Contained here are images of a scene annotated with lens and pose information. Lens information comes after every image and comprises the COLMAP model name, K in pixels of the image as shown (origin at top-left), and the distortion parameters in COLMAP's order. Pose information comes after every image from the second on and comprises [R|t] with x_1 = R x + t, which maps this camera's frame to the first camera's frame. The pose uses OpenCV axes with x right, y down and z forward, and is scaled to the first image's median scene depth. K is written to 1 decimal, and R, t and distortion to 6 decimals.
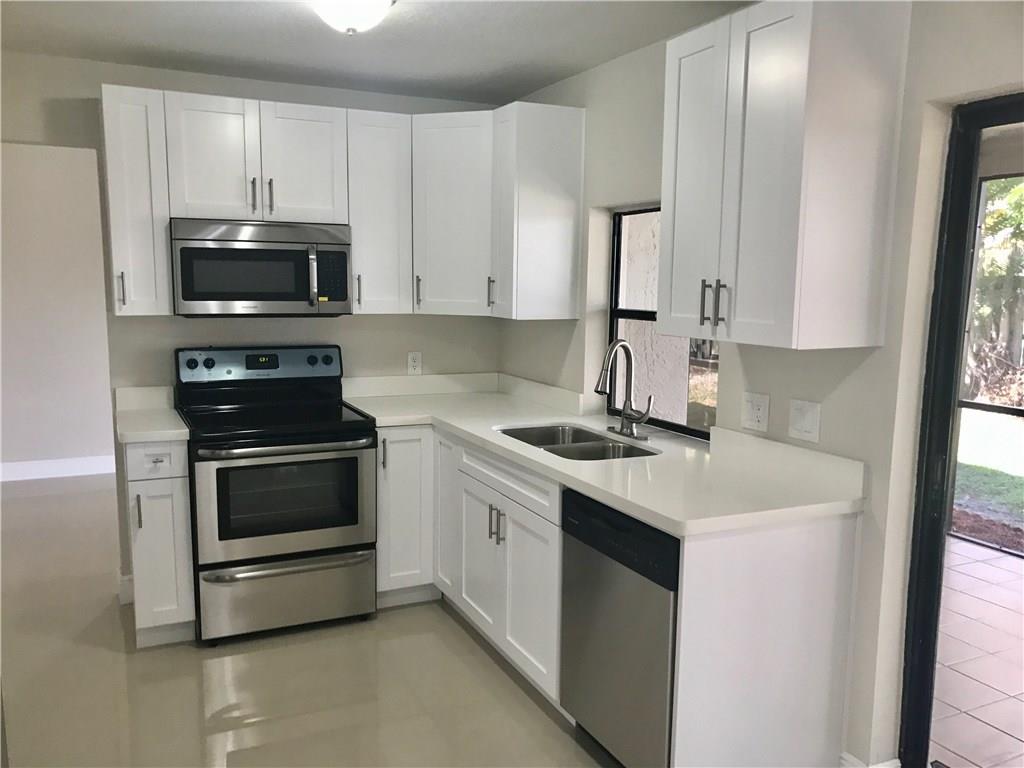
lens RADIAL K [[813.9, 0, 512.0], [0, 813.9, 384.0], [0, 0, 1]] dist [-0.001513, -0.007799]
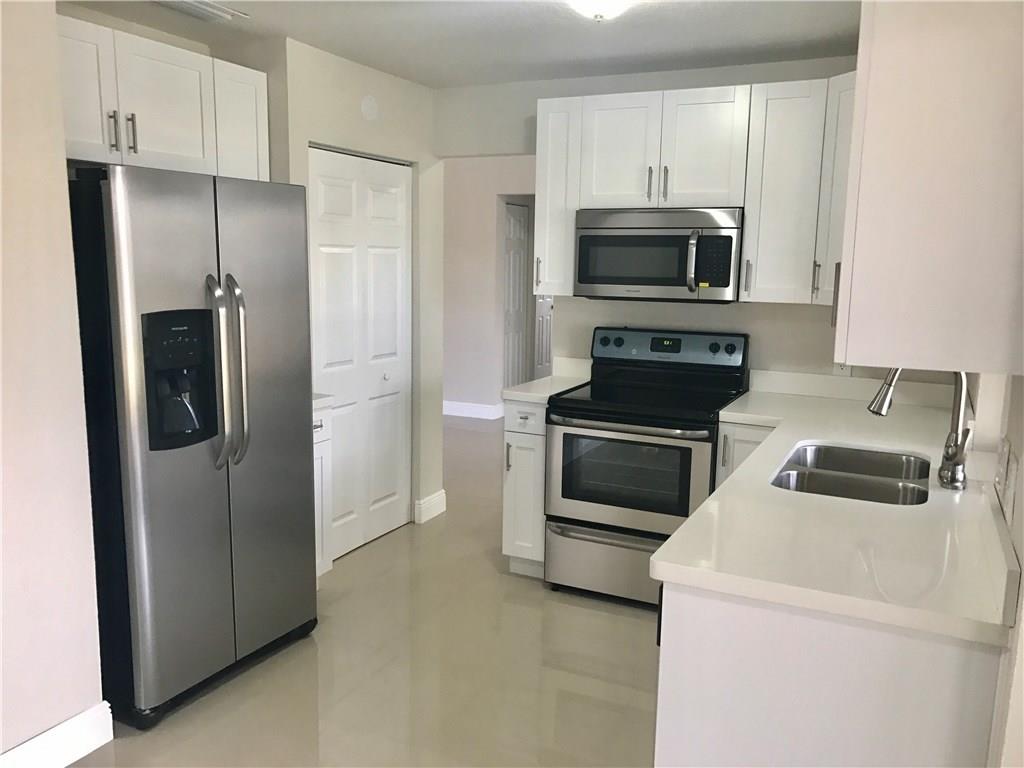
lens RADIAL K [[829.4, 0, 512.0], [0, 829.4, 384.0], [0, 0, 1]] dist [-0.000603, -0.003441]
pose [[0.606800, 0.113355, -0.786730, 0.440972], [-0.107622, 0.992381, 0.059978, -0.021835], [0.787535, 0.048275, 0.614377, 0.219698]]
